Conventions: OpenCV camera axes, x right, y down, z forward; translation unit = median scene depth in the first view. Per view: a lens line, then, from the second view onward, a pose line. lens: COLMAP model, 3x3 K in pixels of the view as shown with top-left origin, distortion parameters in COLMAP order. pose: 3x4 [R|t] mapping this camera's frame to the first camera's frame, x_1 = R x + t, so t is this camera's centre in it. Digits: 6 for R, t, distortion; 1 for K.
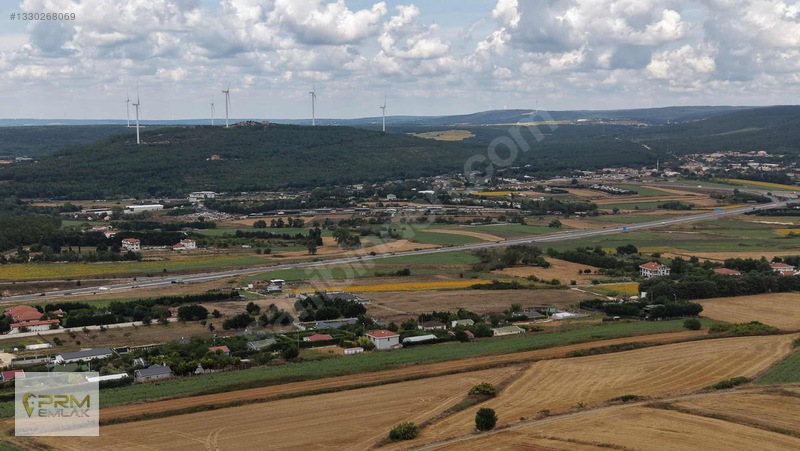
lens RADIAL K [[1057.0, 0, 400.0], [0, 1057.0, 225.5], [0, 0, 1]] dist [0.255367, -0.969375]
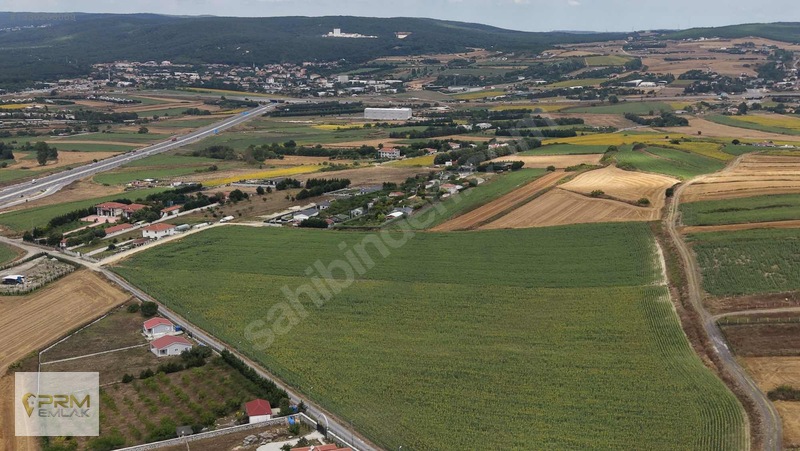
lens RADIAL K [[1057.0, 0, 400.0], [0, 1057.0, 225.5], [0, 0, 1]] dist [0.255367, -0.969375]
pose [[0.789008, -0.107408, 0.604922, -0.317058], [0.053945, 0.992909, 0.105936, -0.006561], [-0.612010, -0.050952, 0.789207, -0.096717]]
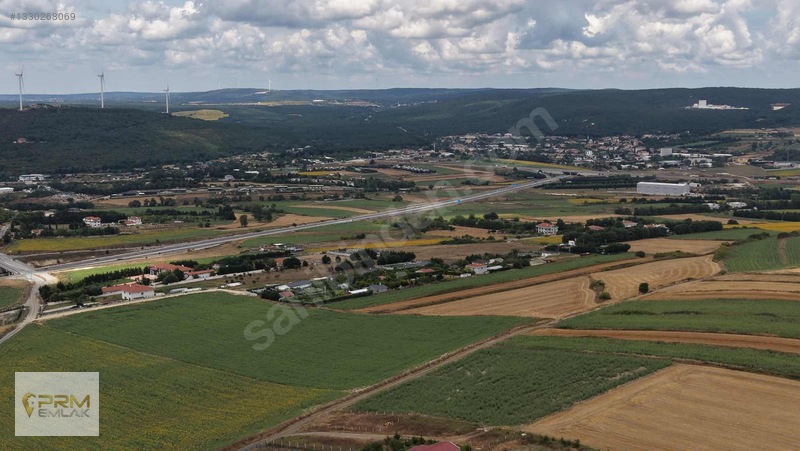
lens RADIAL K [[1057.0, 0, 400.0], [0, 1057.0, 225.5], [0, 0, 1]] dist [0.255367, -0.969375]
pose [[0.964117, -0.025777, 0.264222, -0.152039], [0.020072, 0.999504, 0.024271, -0.000079], [-0.264716, -0.018097, 0.964157, -0.145178]]
